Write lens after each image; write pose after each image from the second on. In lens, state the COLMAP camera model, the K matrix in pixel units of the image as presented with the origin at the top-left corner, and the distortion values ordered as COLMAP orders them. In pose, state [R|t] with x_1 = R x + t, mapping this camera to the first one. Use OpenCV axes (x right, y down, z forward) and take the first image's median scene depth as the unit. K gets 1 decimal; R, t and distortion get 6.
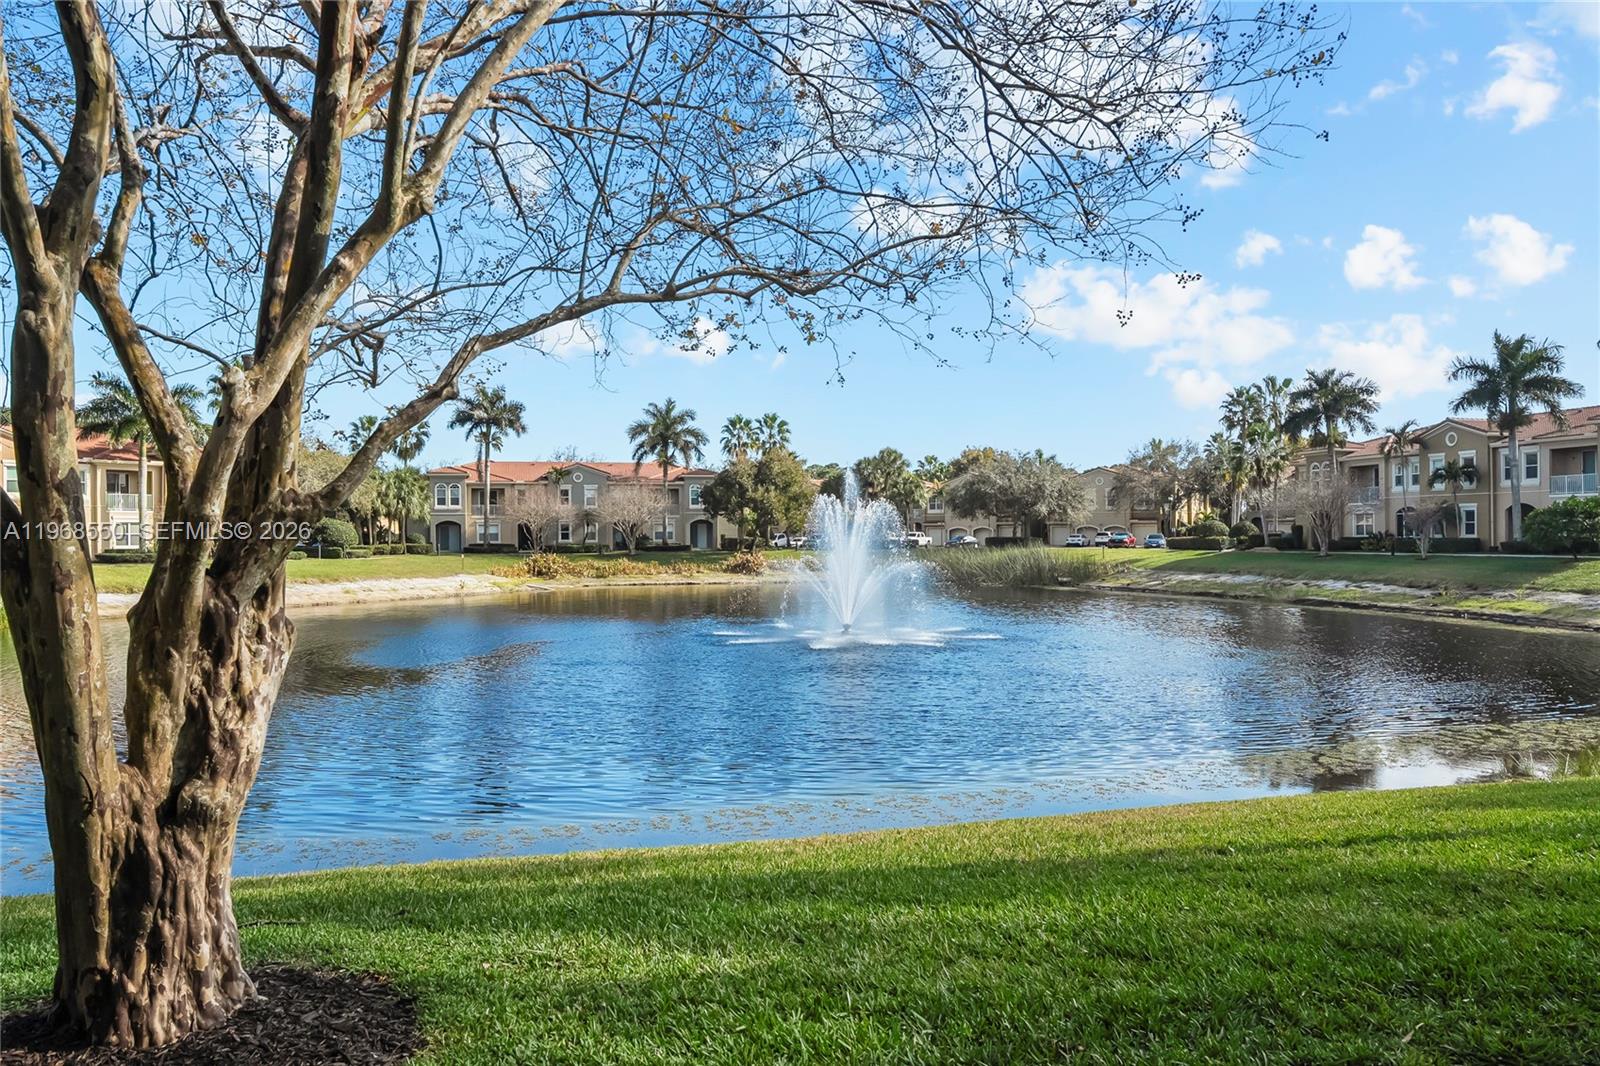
lens RADIAL K [[1112.2, 0, 797.7], [0, 1112.2, 529.2], [0, 0, 1]] dist [0.004760, 0.000355]
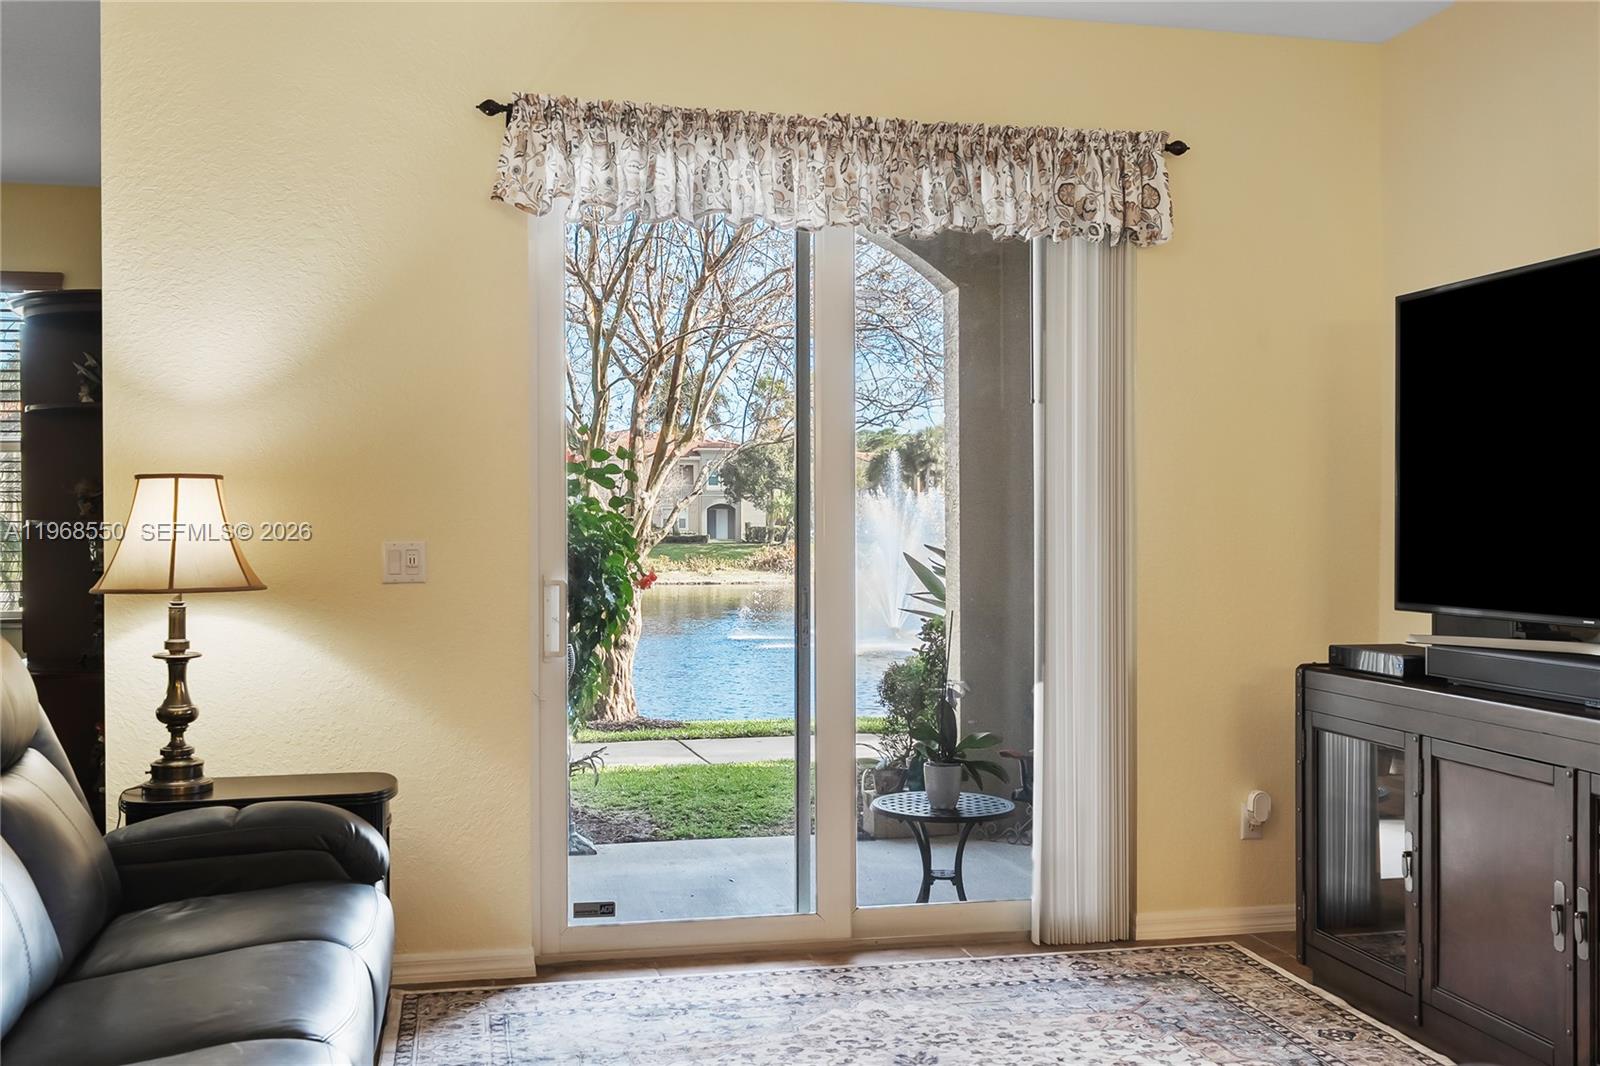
lens RADIAL K [[1564.2, 0, 803.9], [0, 1564.2, 531.9], [0, 0, 1]] dist [0.092876, 0.000000]
pose [[0.999656, 0.009440, -0.024458, 0.000853], [-0.009117, 0.999870, 0.013275, -0.004455], [0.024580, -0.013048, 0.999613, -0.140134]]
